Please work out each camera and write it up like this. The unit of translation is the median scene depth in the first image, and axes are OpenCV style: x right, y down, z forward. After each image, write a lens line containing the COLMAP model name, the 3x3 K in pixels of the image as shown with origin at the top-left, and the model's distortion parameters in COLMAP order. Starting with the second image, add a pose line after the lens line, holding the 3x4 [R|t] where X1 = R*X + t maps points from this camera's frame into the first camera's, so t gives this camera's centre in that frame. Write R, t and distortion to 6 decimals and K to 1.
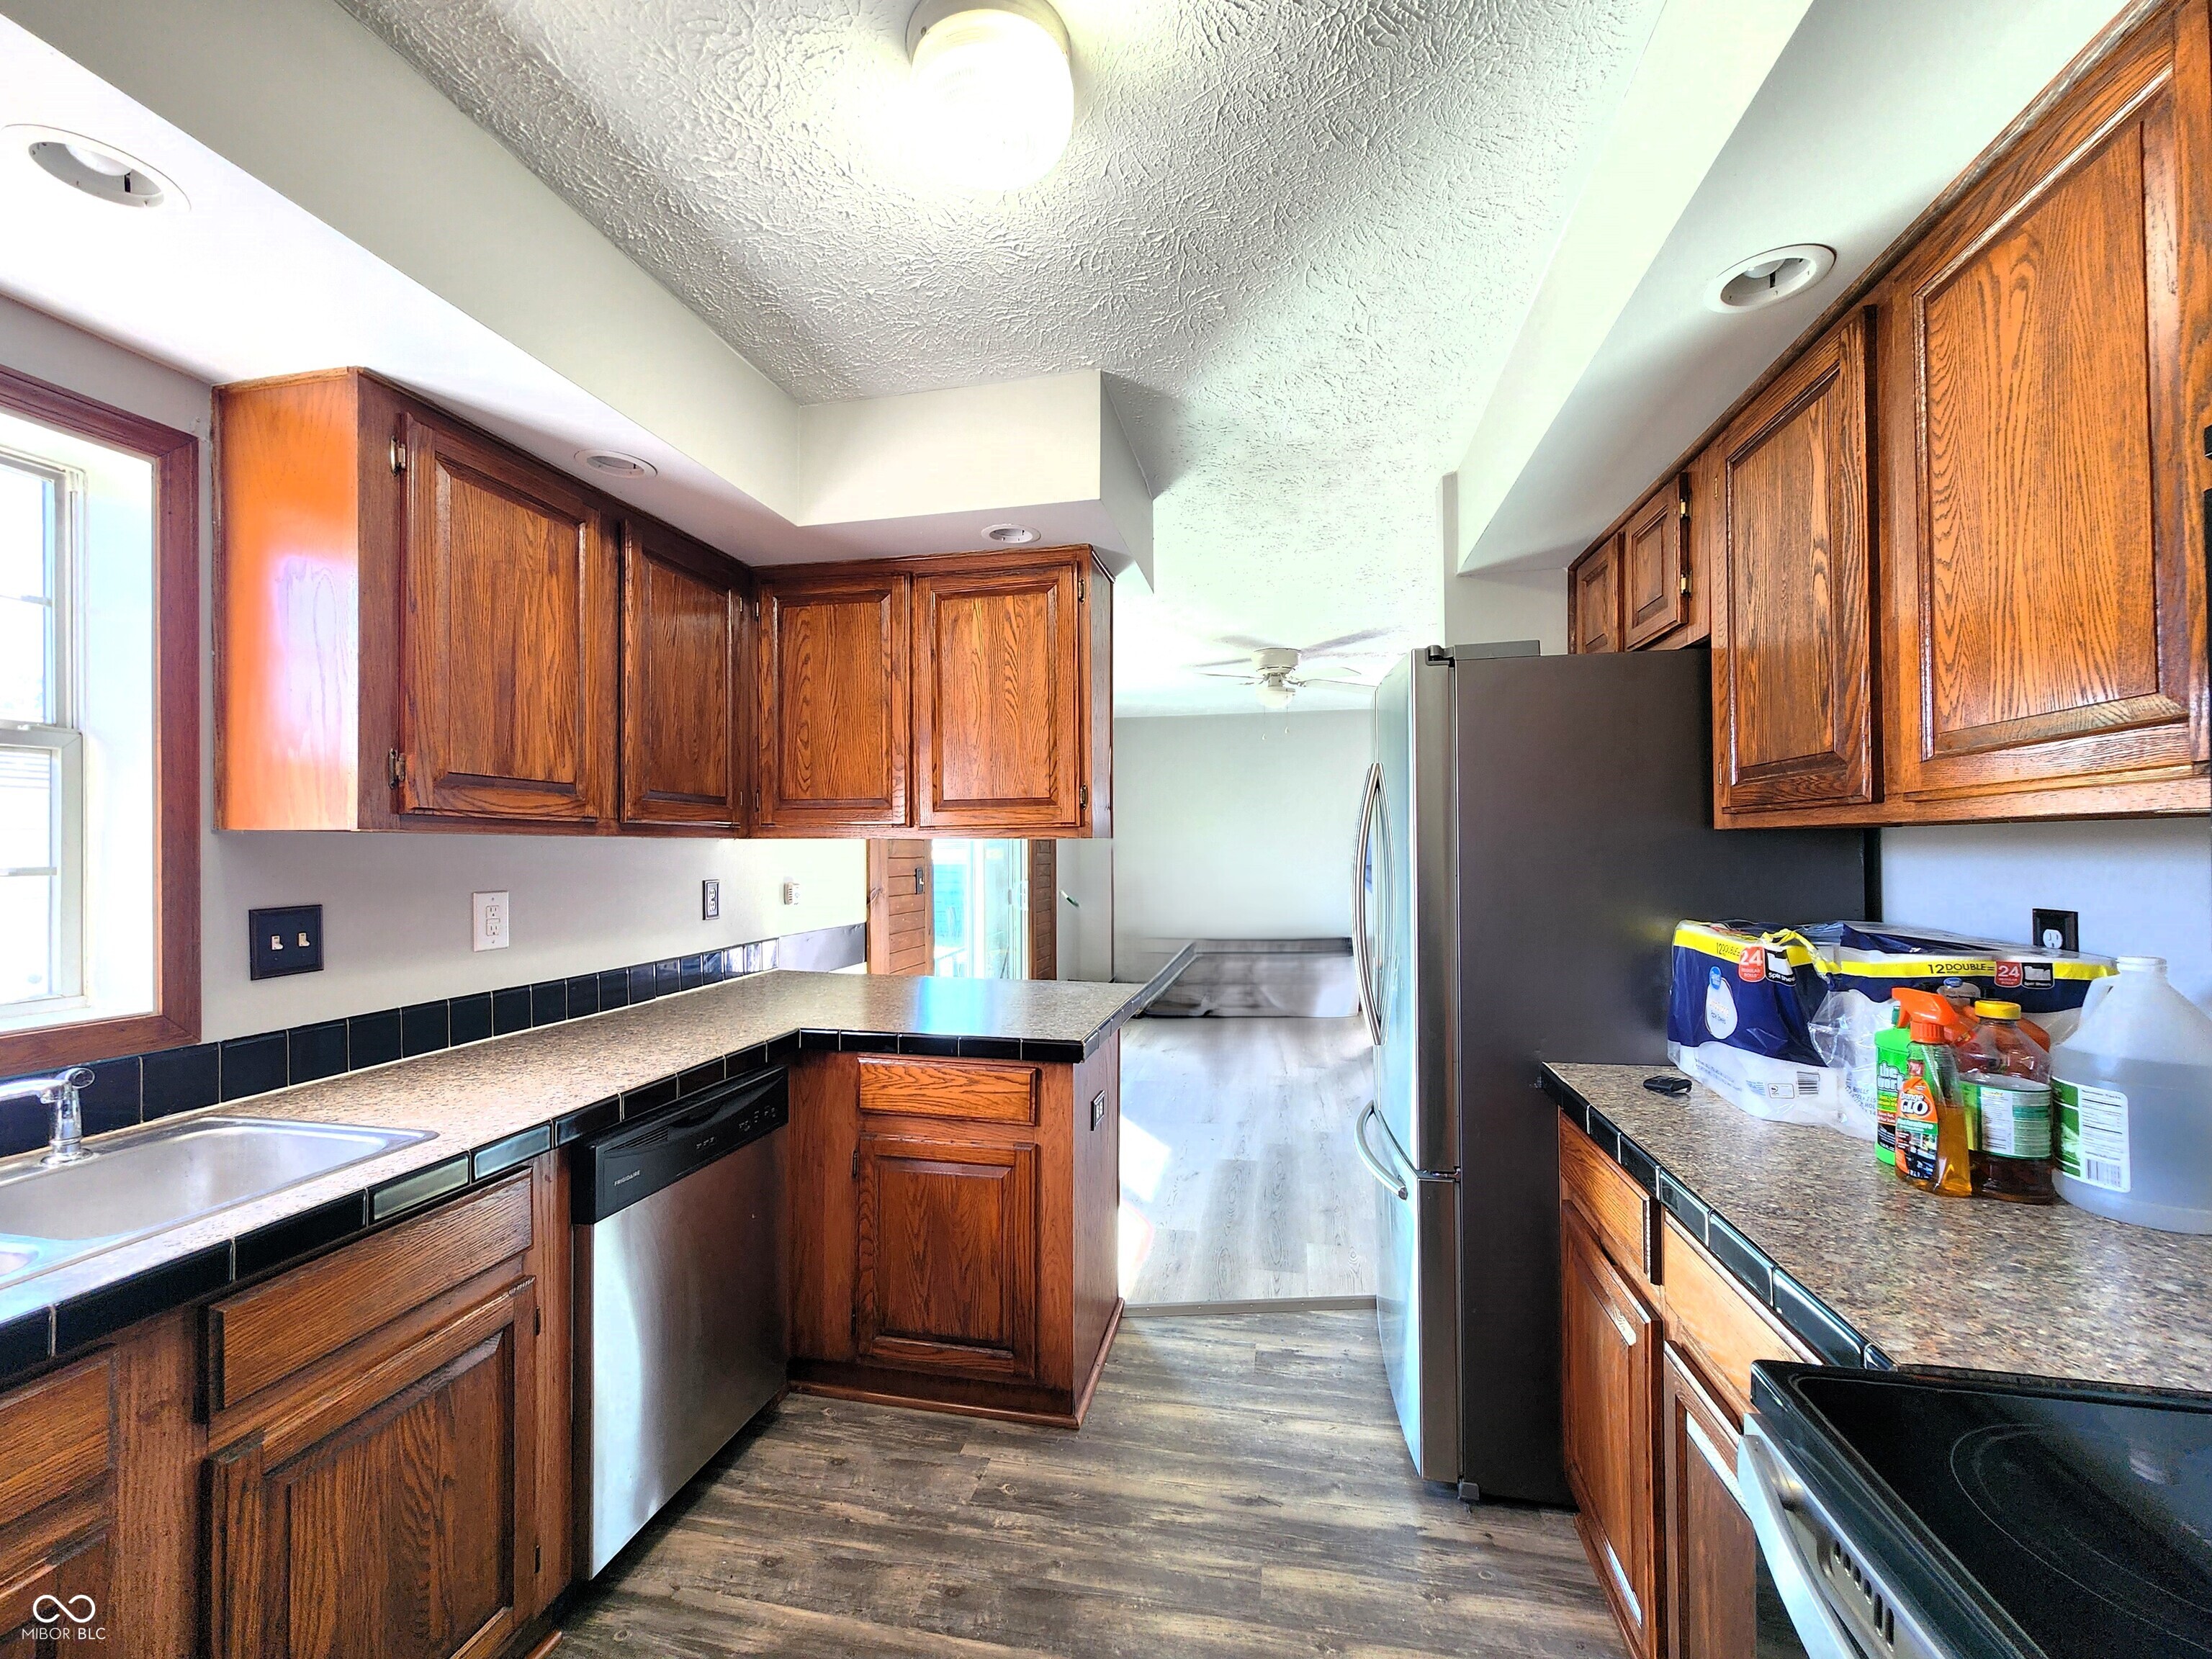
lens RADIAL K [[924.6, 0, 1101.3], [0, 924.6, 837.2], [0, 0, 1]] dist [0.000373, -0.000652]
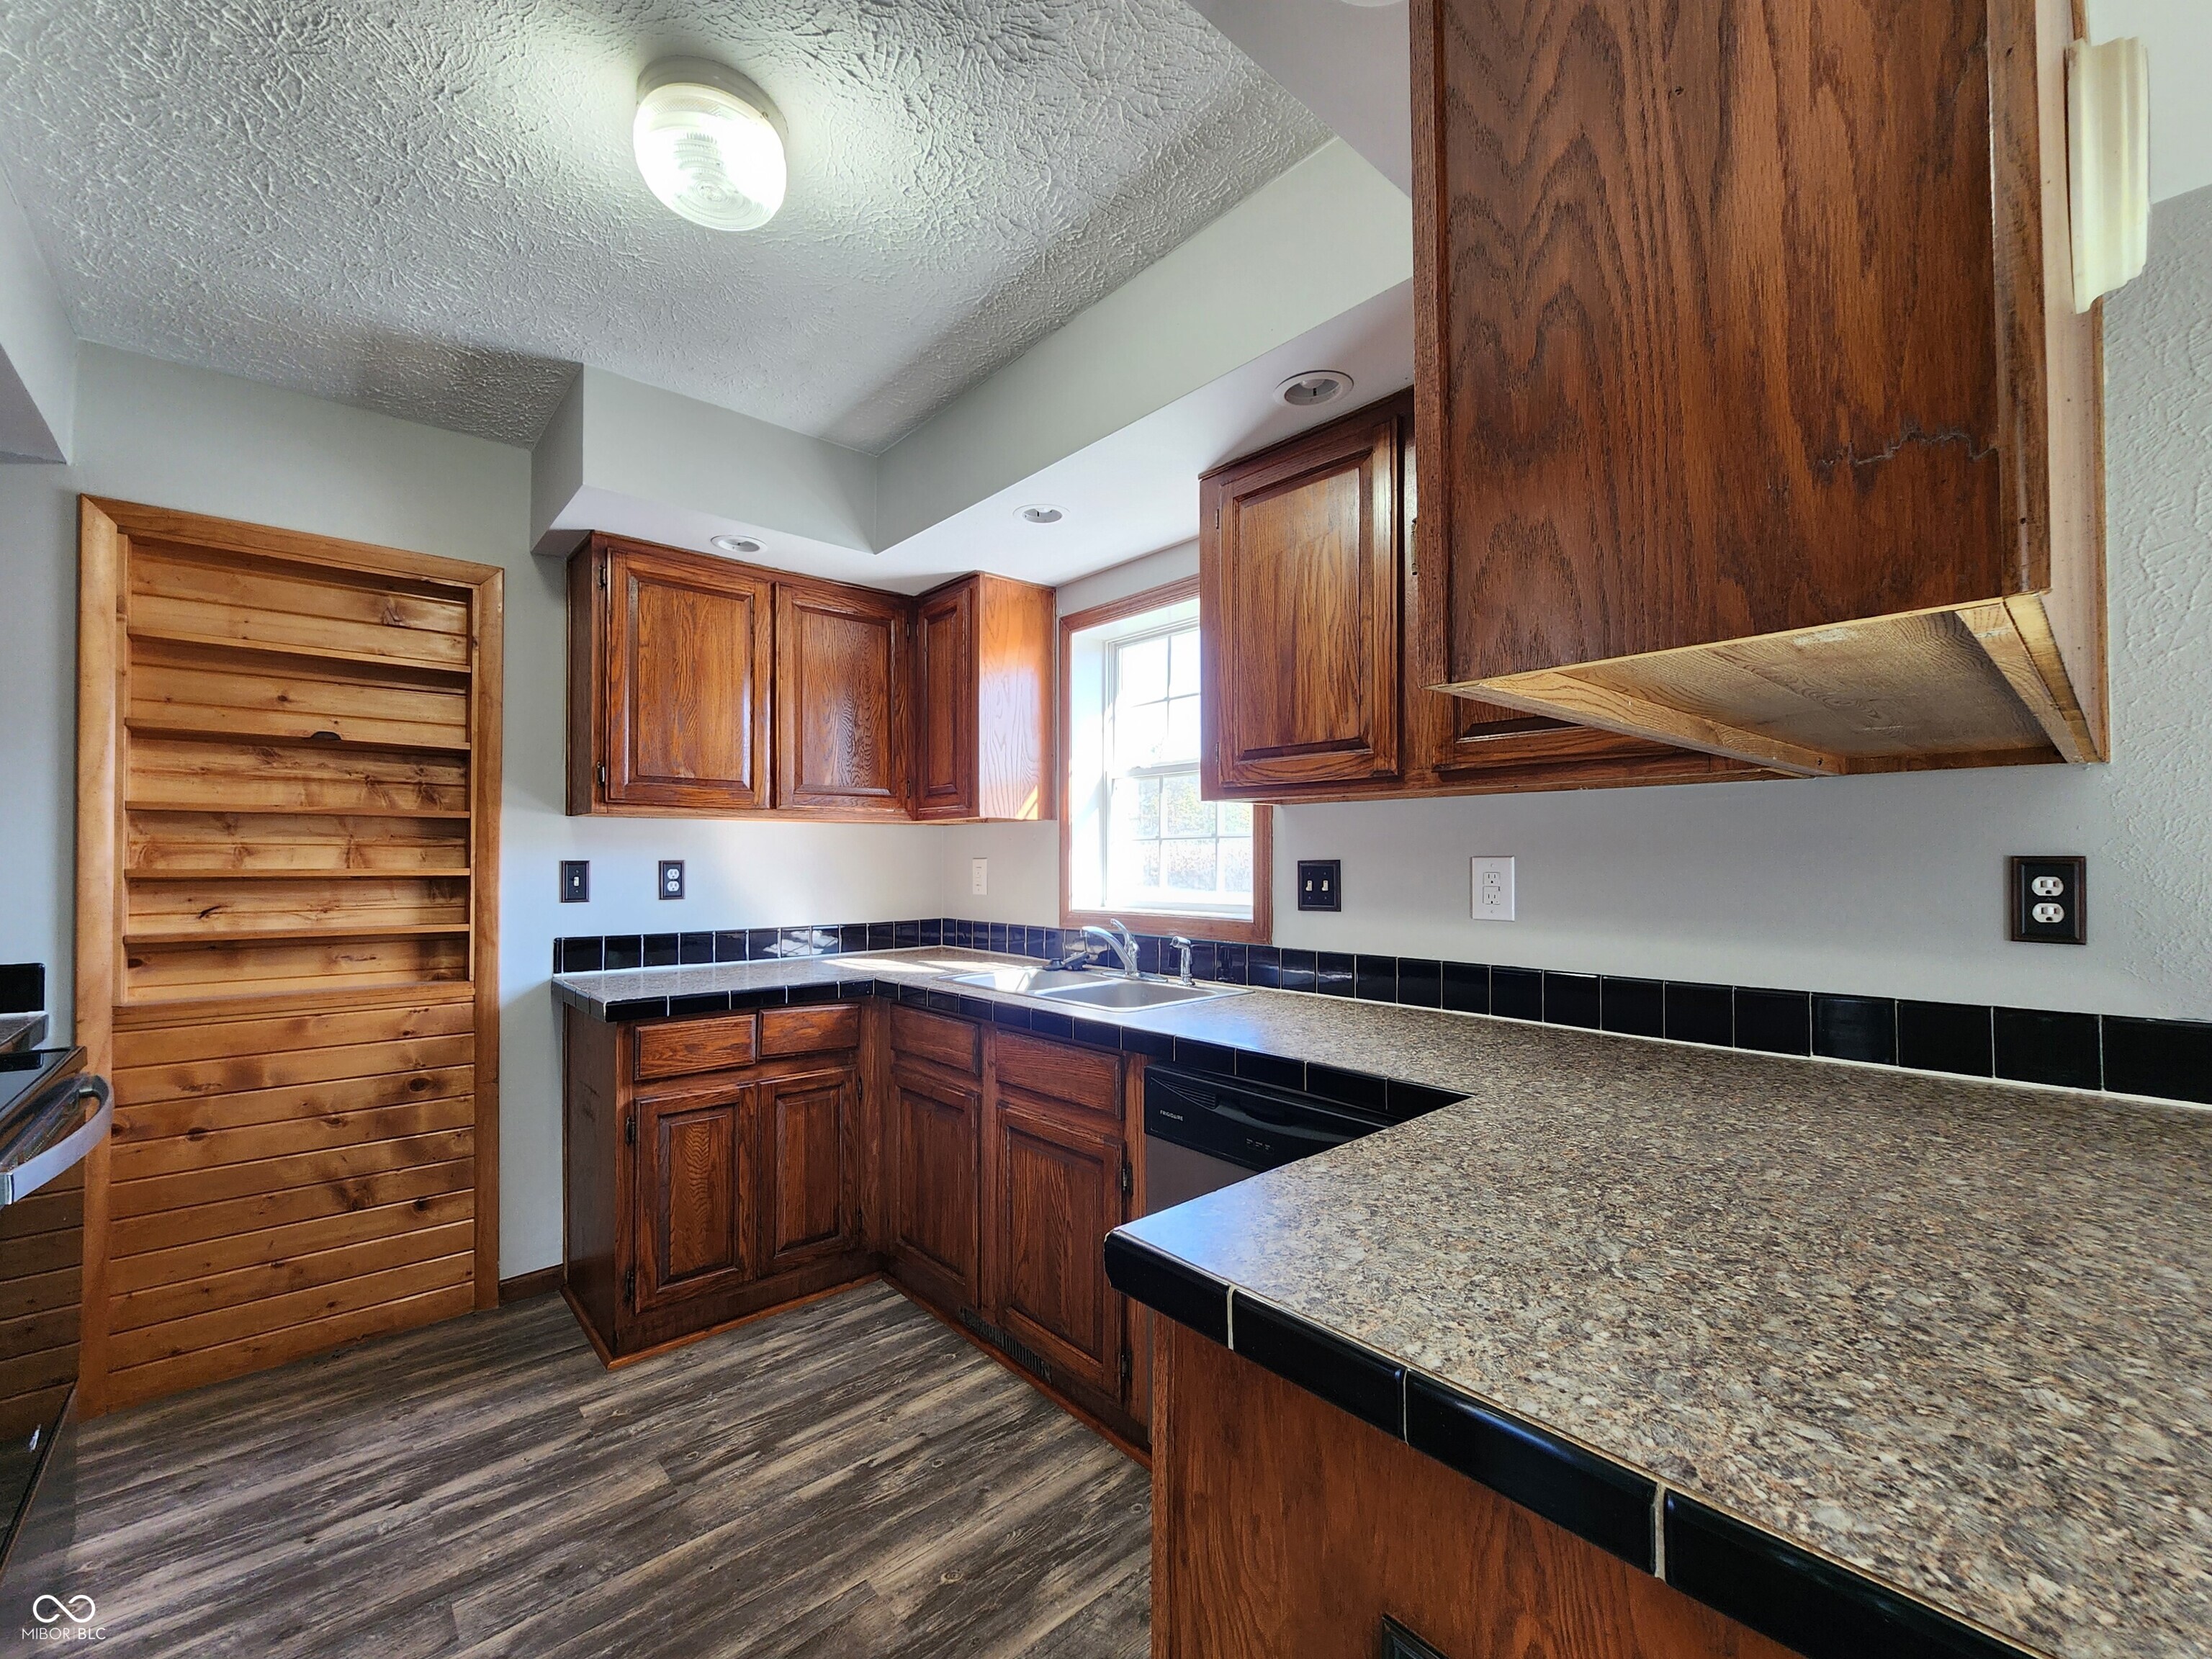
lens RADIAL K [[924.6, 0, 1110.9], [0, 924.6, 849.7], [0, 0, 1]] dist [0.000373, -0.000652]
pose [[-0.596662, -0.001446, -0.802492, 0.358378], [0.018766, 0.999700, -0.015754, 0.071636], [0.802273, -0.024460, -0.596455, 1.476434]]
